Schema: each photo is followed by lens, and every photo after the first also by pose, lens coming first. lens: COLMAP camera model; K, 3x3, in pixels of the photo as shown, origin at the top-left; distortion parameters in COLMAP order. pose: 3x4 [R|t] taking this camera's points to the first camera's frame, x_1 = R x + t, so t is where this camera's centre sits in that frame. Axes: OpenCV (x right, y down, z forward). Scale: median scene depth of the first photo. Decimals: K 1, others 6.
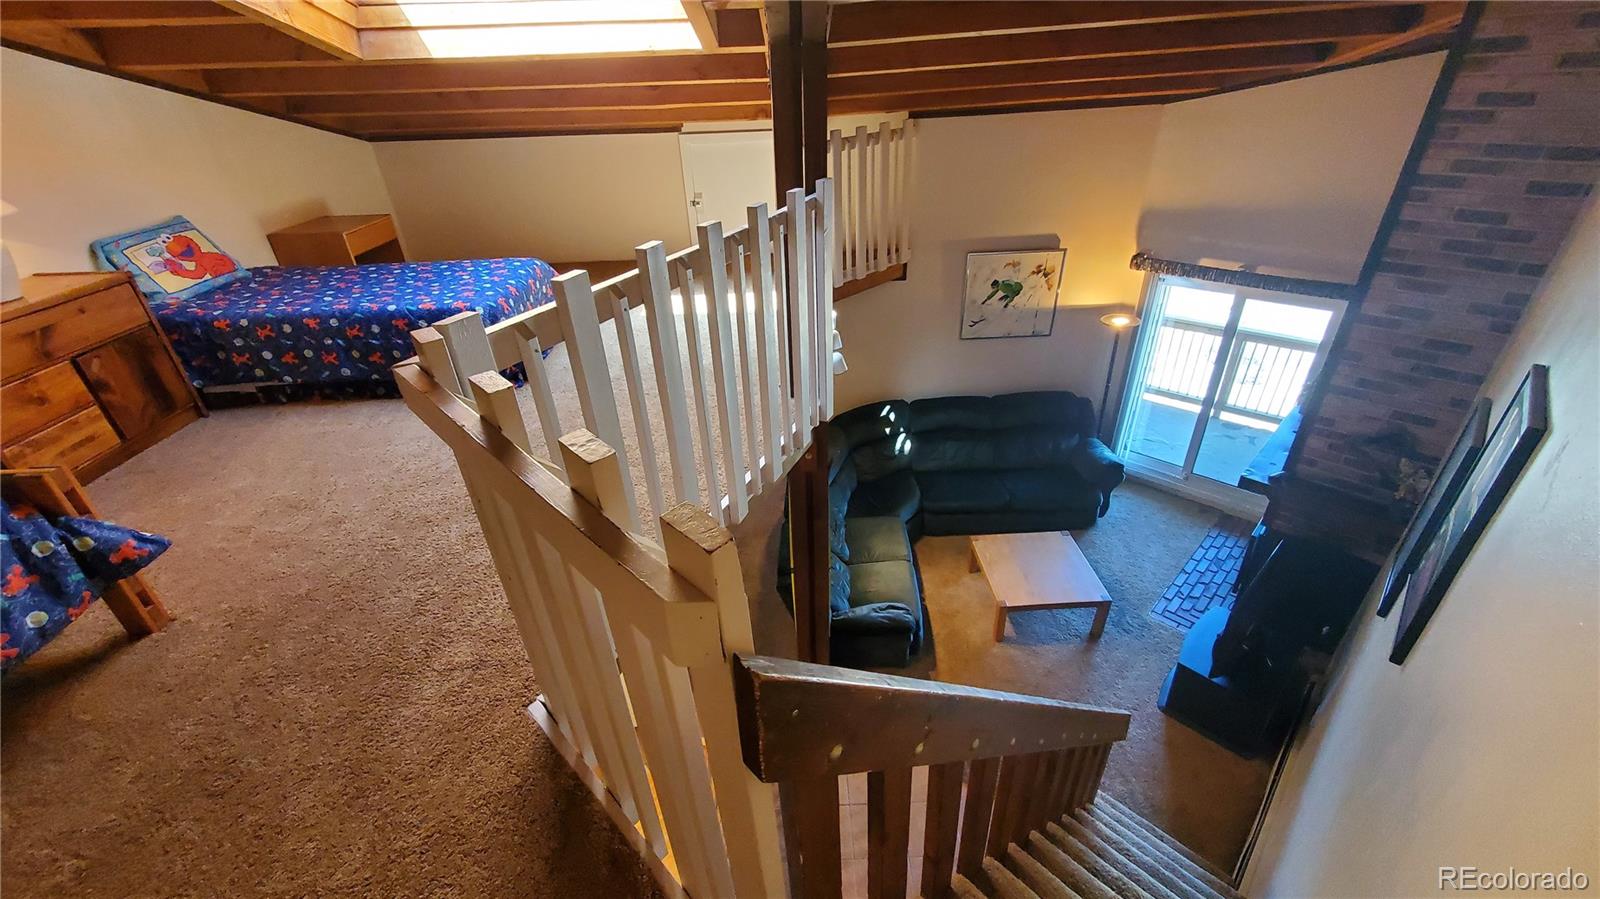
lens RADIAL K [[643.5, 0, 806.2], [0, 643.5, 441.5], [0, 0, 1]] dist [0.000110, 0.000466]
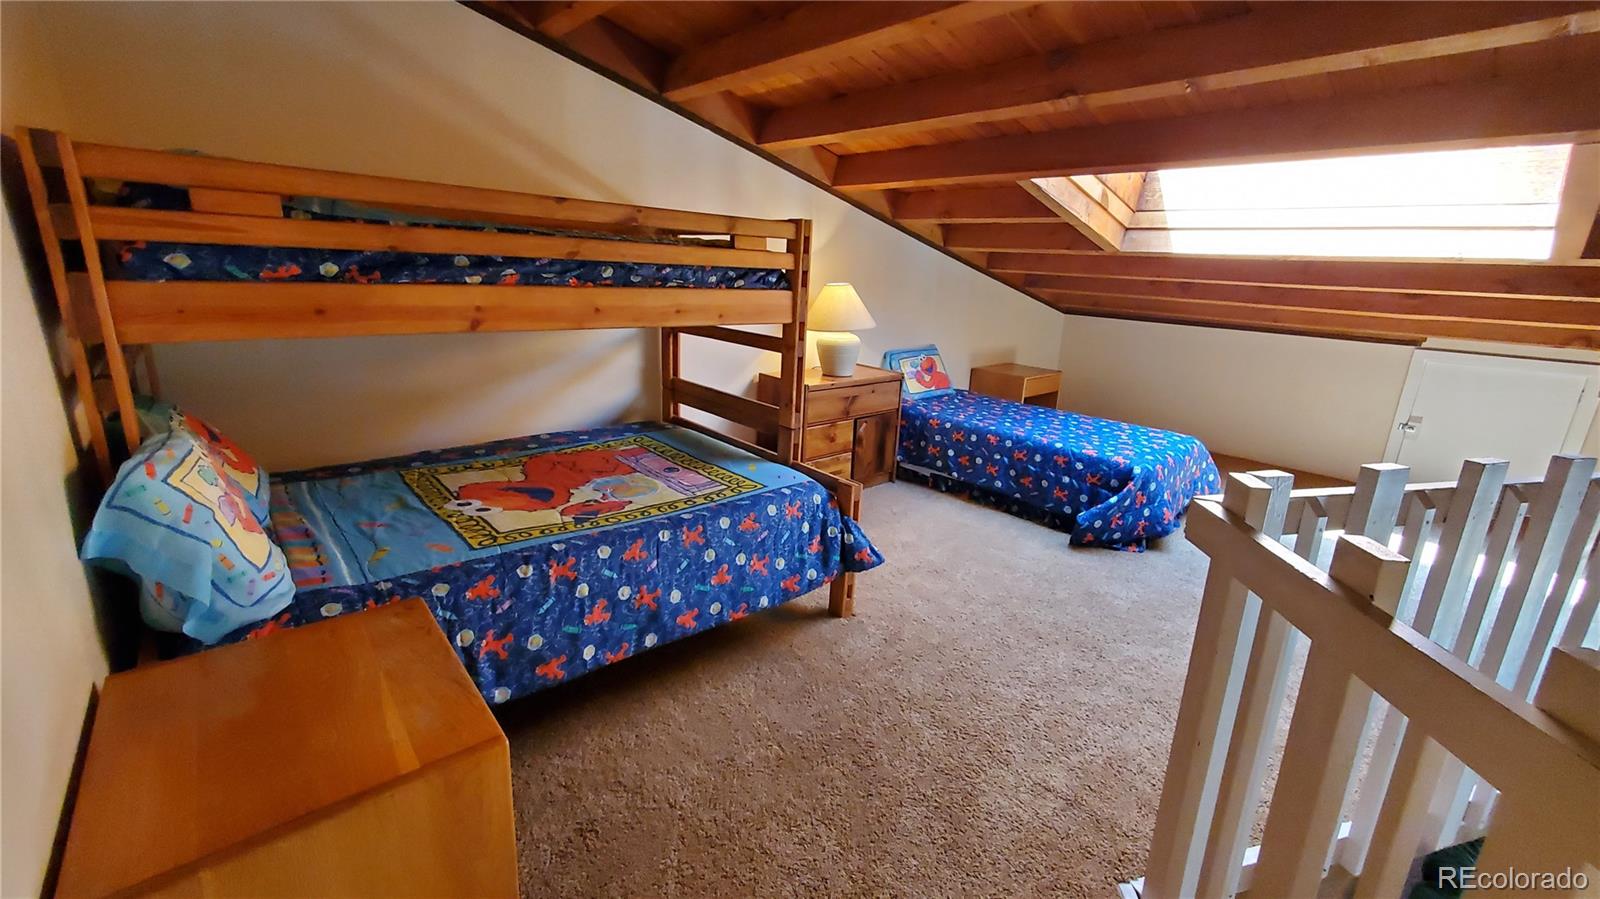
lens RADIAL K [[646.0, 0, 798.3], [0, 646.0, 439.7], [0, 0, 1]] dist [-0.001304, -0.000675]
pose [[0.644125, 0.256823, -0.720517, -0.124776], [-0.435679, 0.897406, -0.069613, 0.061000], [0.628718, 0.358754, 0.689934, -0.070584]]
